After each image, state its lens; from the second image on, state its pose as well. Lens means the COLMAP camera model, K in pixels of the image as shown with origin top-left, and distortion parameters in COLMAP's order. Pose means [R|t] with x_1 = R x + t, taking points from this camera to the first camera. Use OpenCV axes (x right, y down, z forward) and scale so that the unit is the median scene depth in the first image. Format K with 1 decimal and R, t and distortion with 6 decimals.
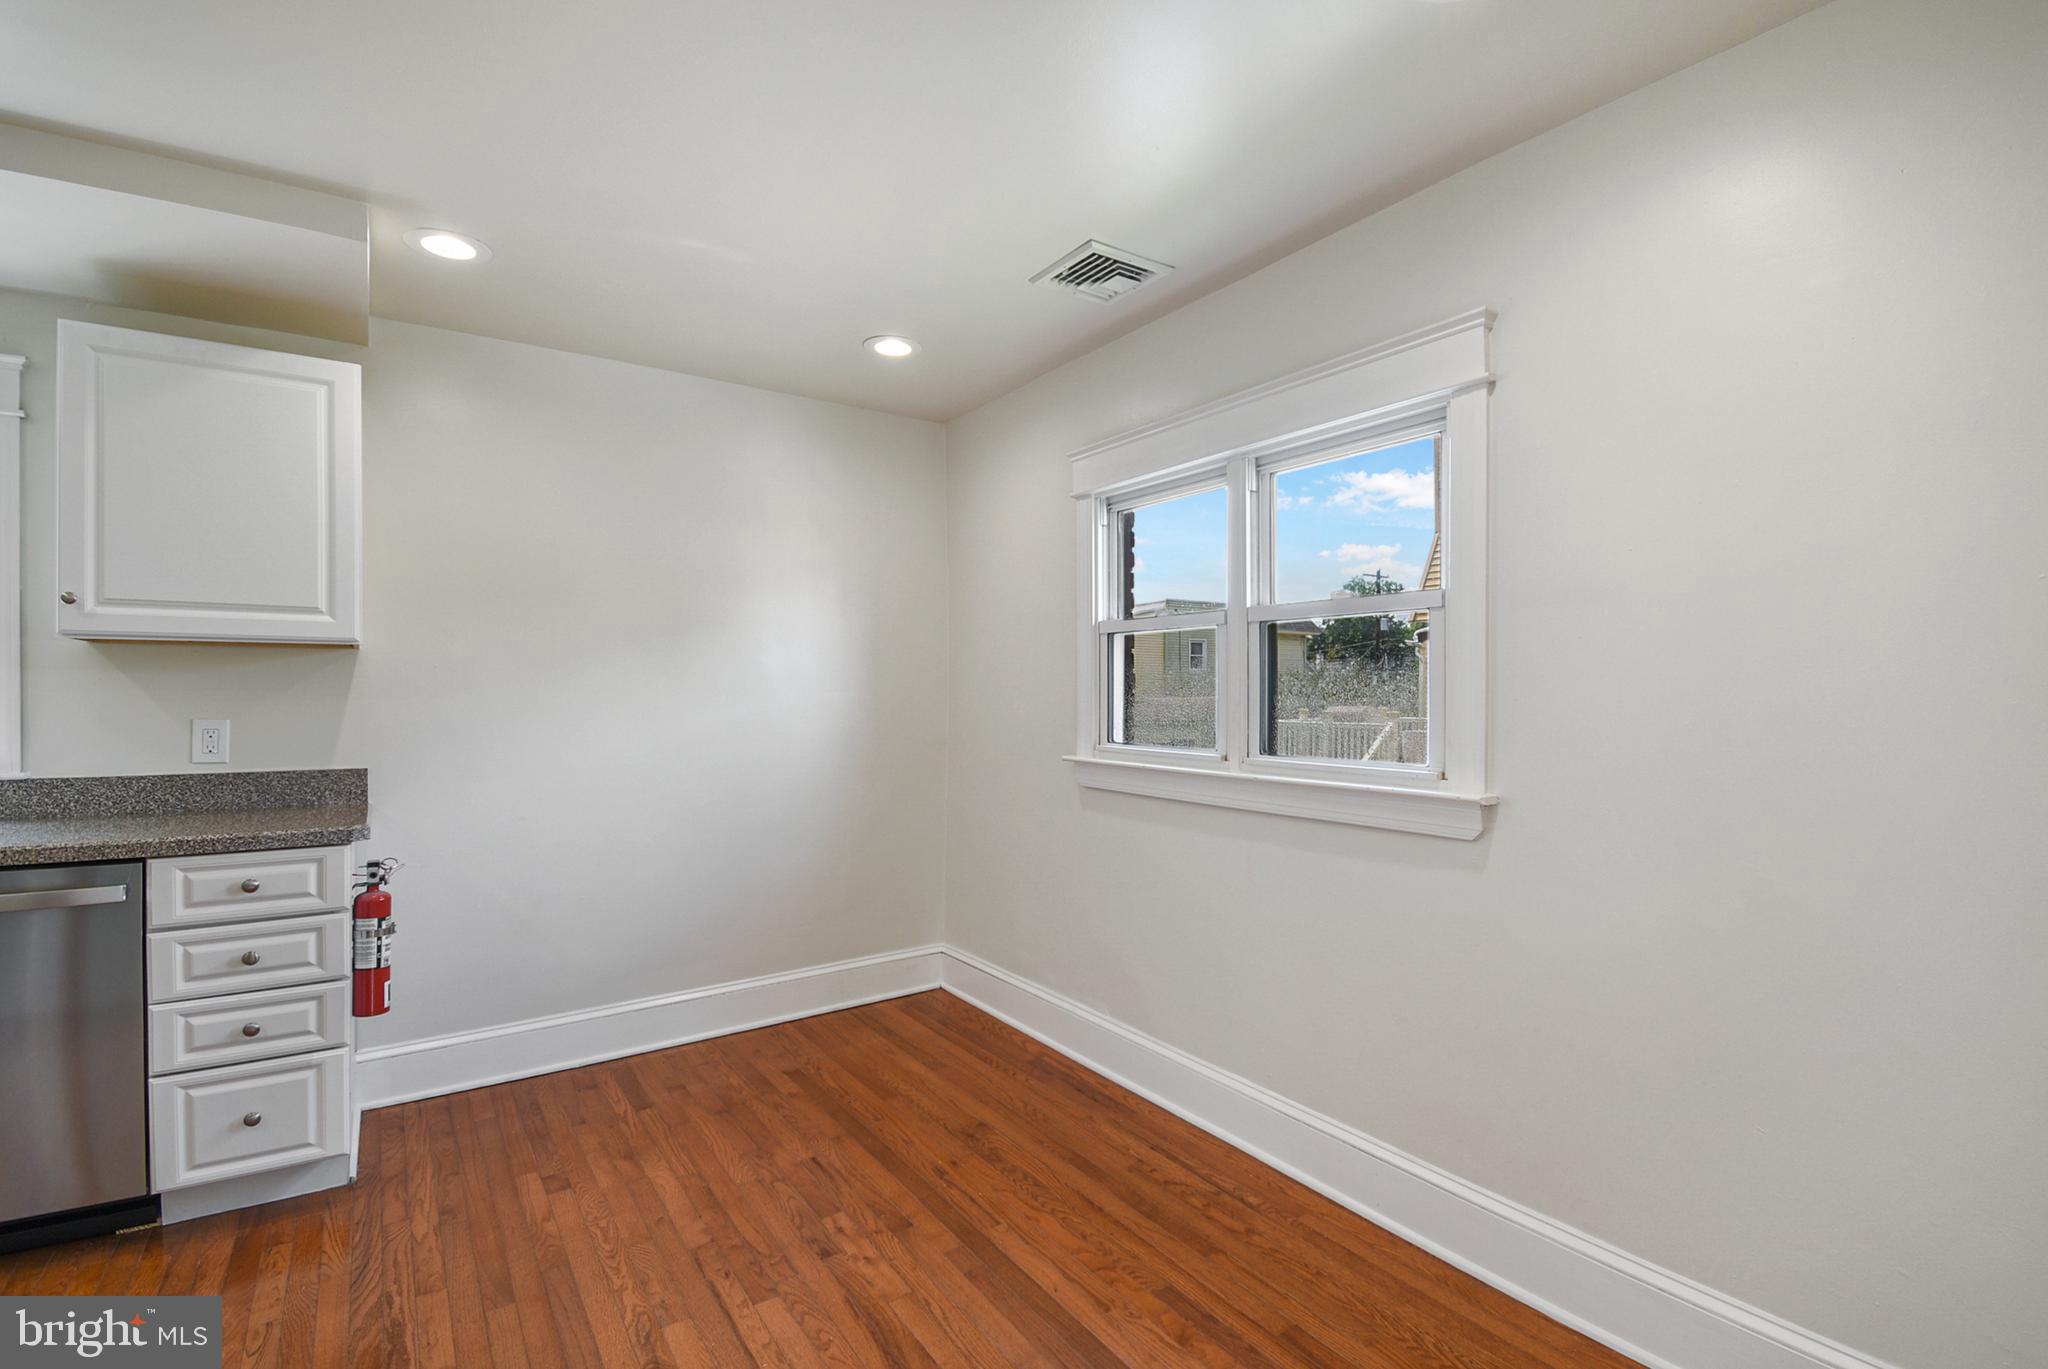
lens RADIAL K [[972.3, 0, 1030.9], [0, 972.3, 699.6], [0, 0, 1]] dist [0.002522, -0.008685]
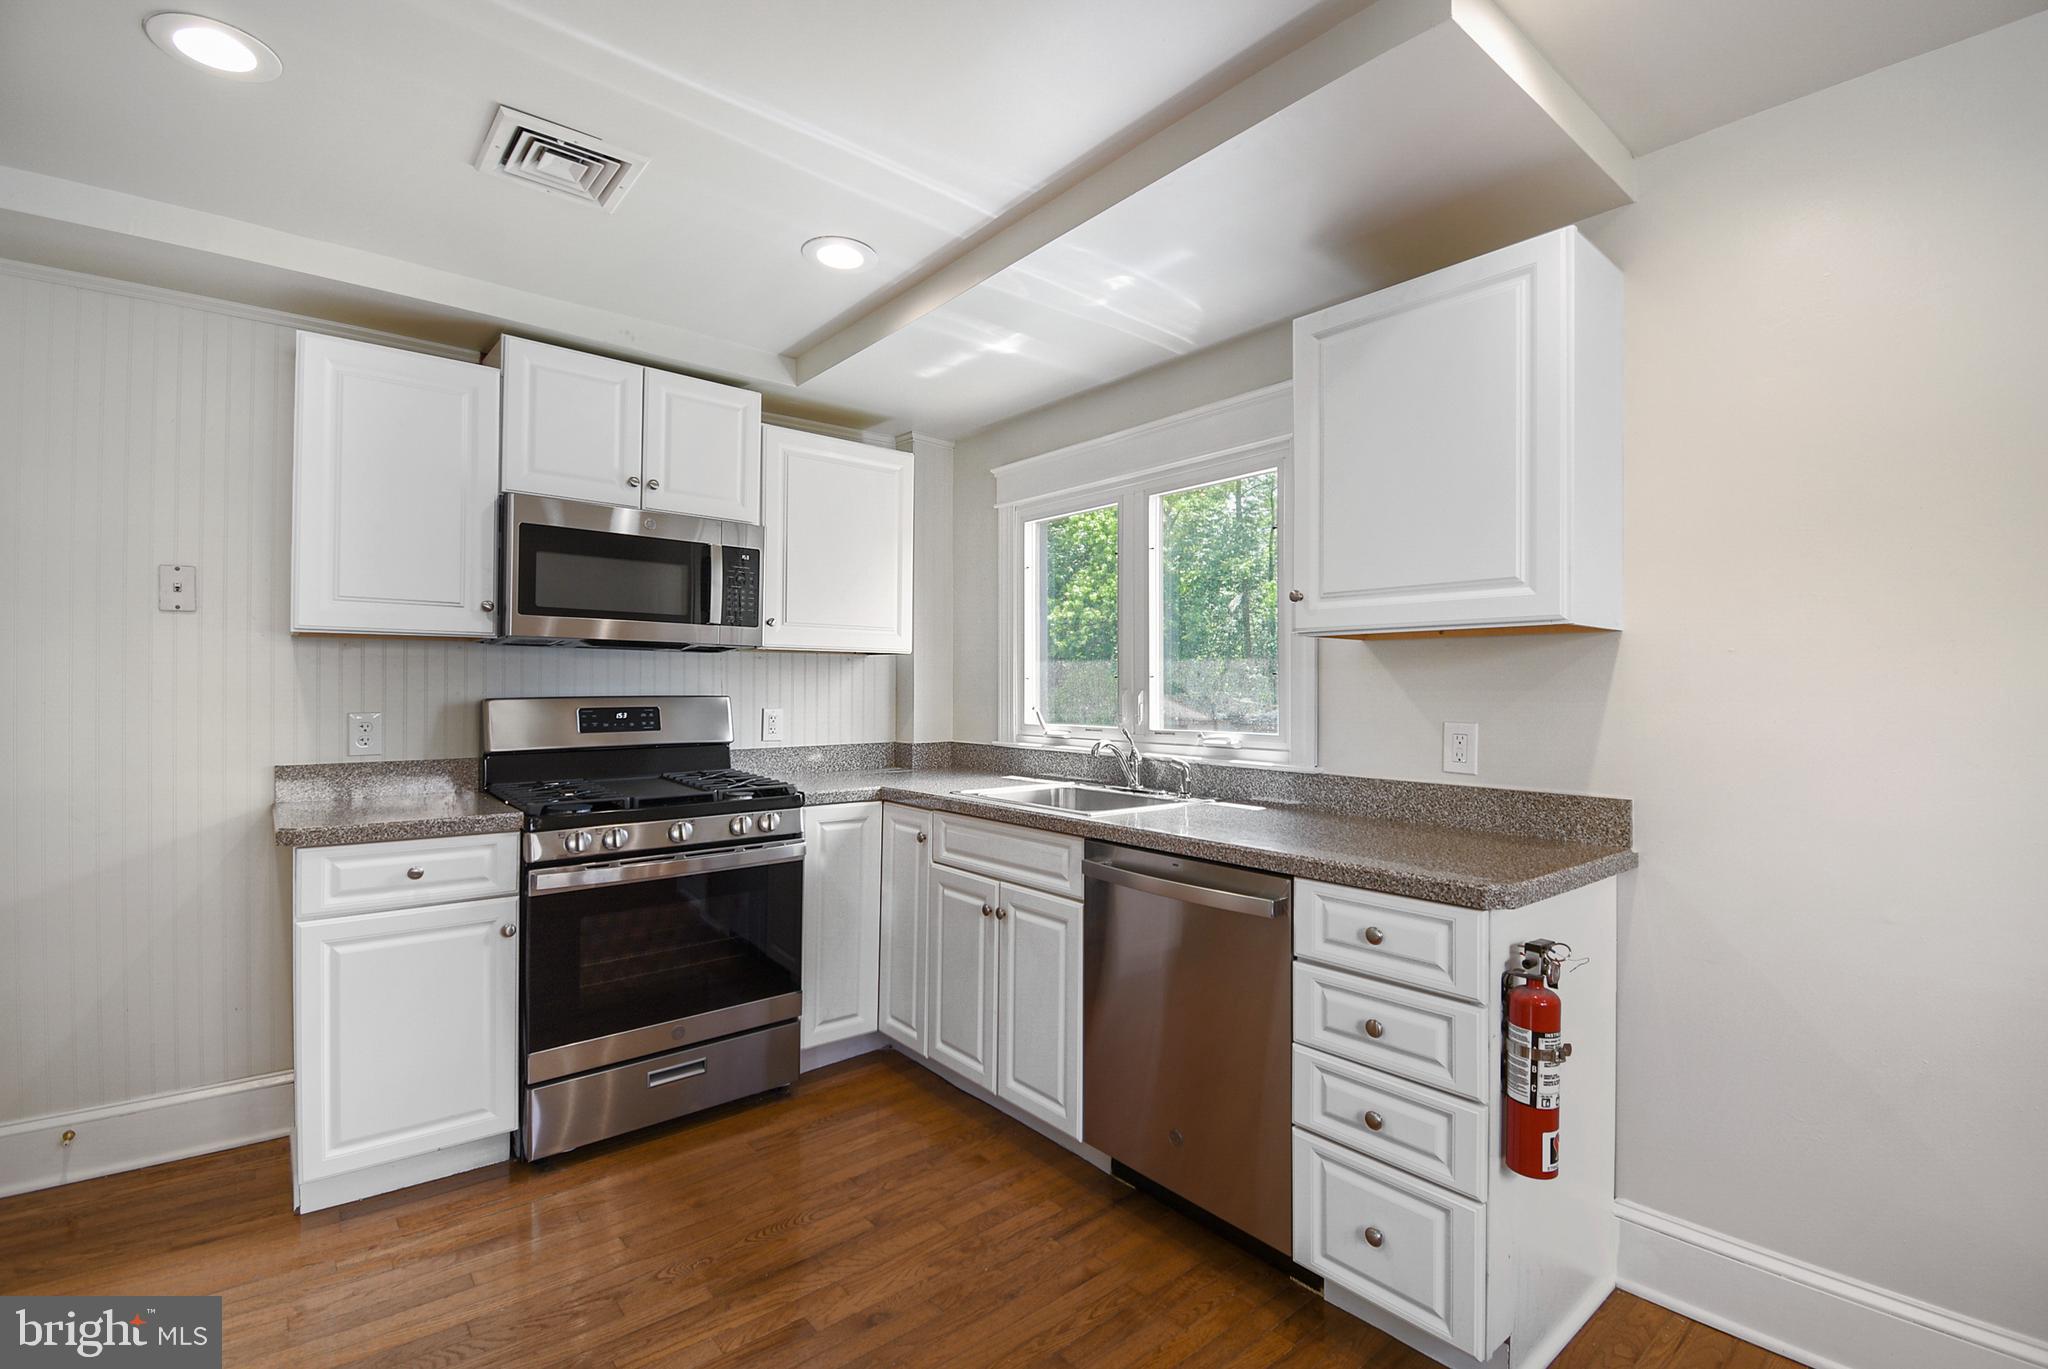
lens RADIAL K [[918.4, 0, 1037.9], [0, 918.4, 670.5], [0, 0, 1]] dist [0.011234, -0.020469]
pose [[0.114153, -0.022999, -0.993197, -0.081620], [-0.011959, 0.999628, -0.024522, -0.001604], [0.993391, 0.014677, 0.113836, 0.588938]]
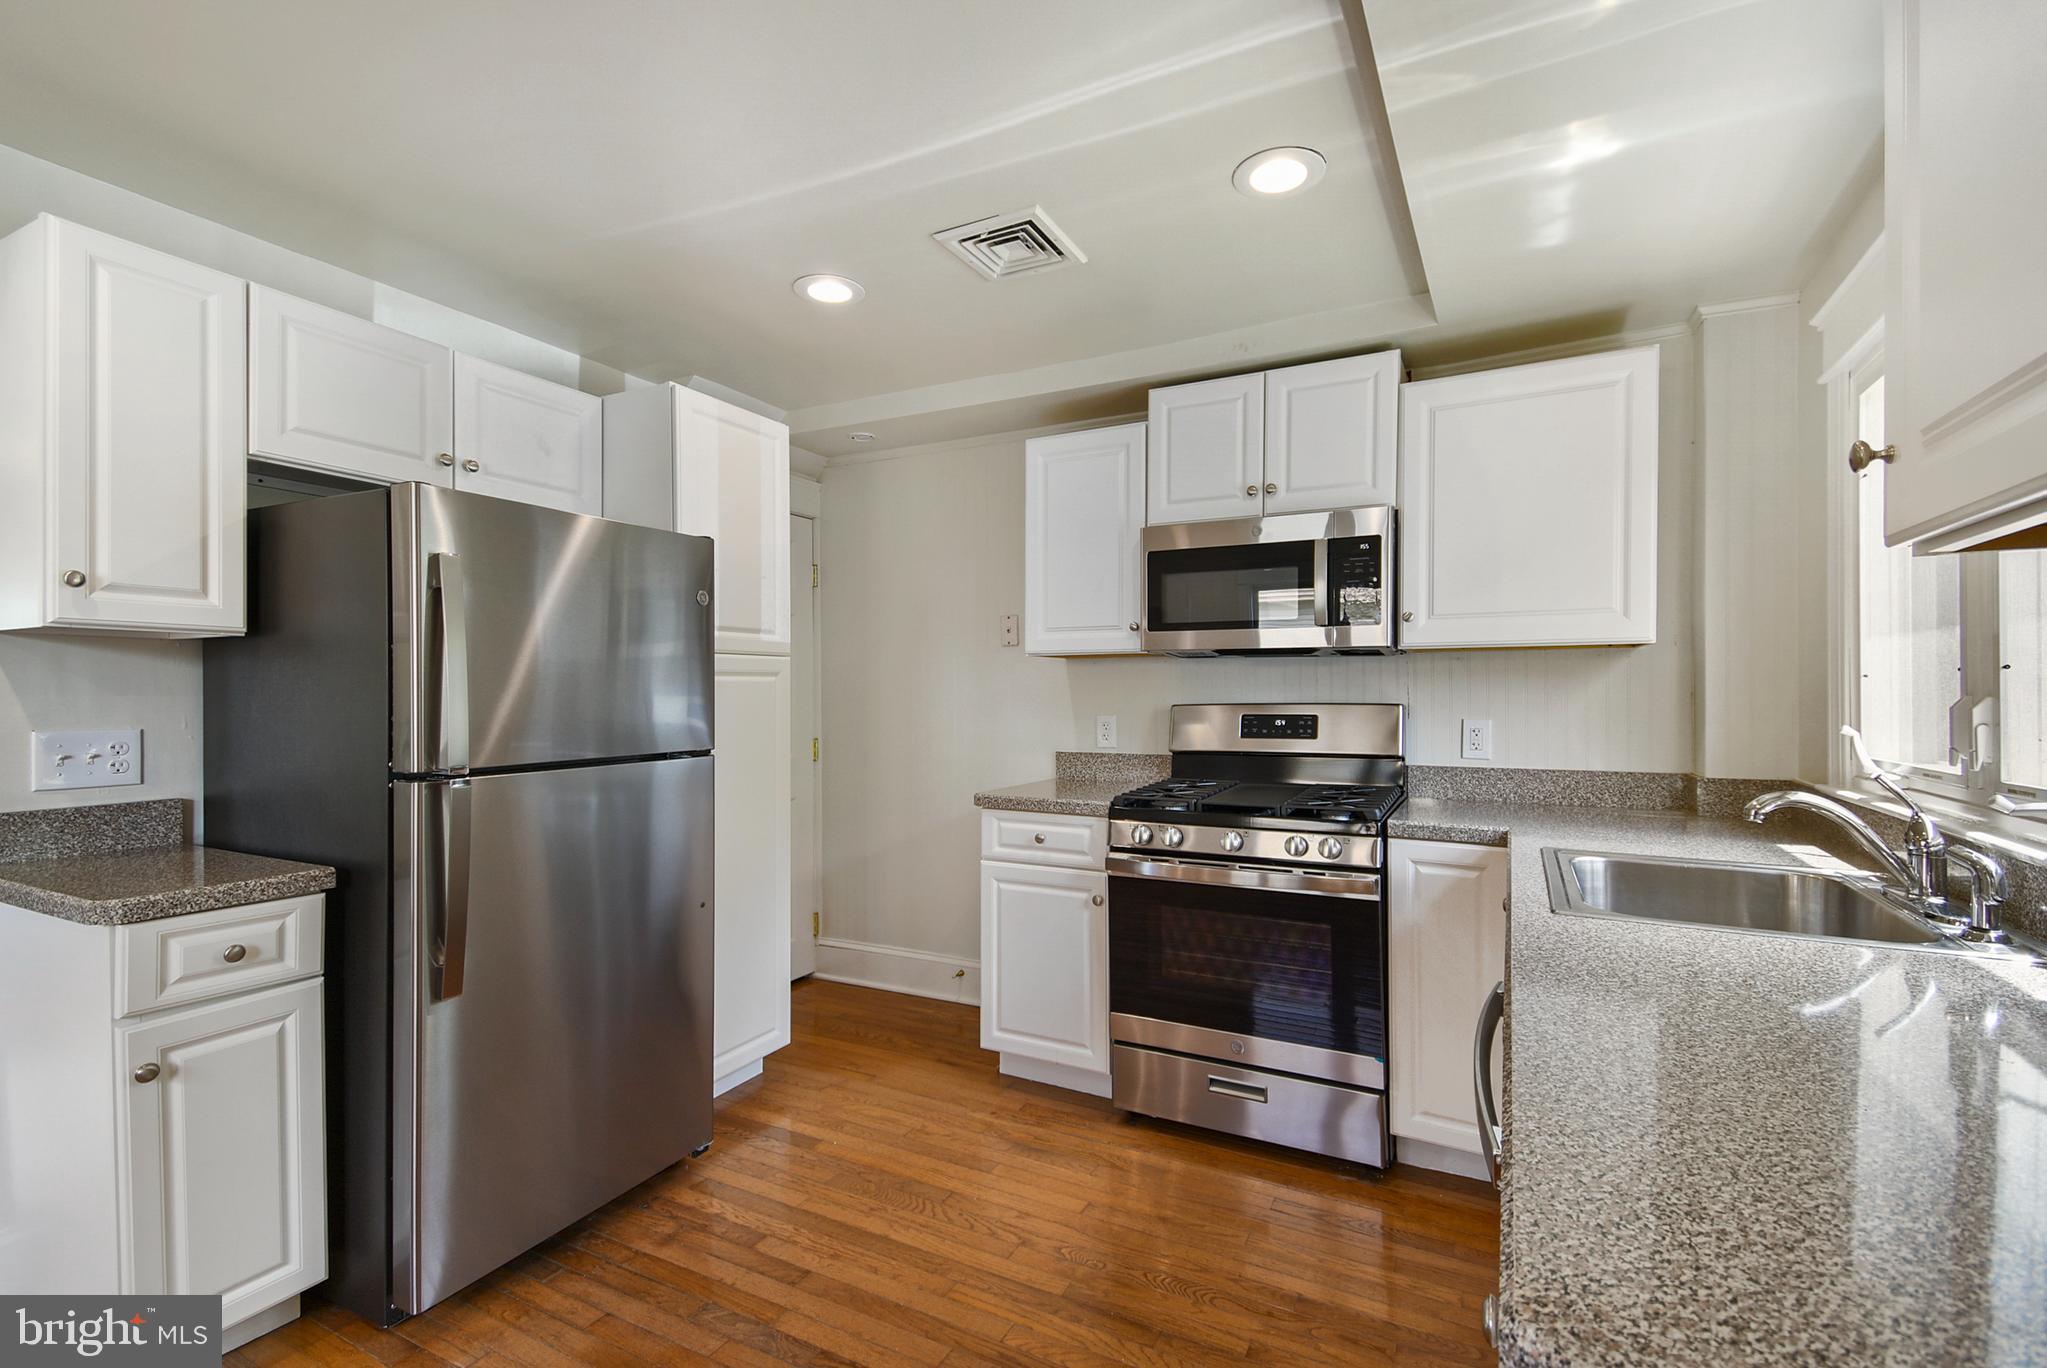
lens RADIAL K [[902.1, 0, 1023.5], [0, 902.1, 684.0], [0, 0, 1]] dist [0.038876, -0.000235]
pose [[-0.872989, -0.010654, -0.487624, -0.484895], [-0.008340, 0.999941, -0.006917, -0.005780], [0.487669, -0.001972, -0.873027, 1.092013]]
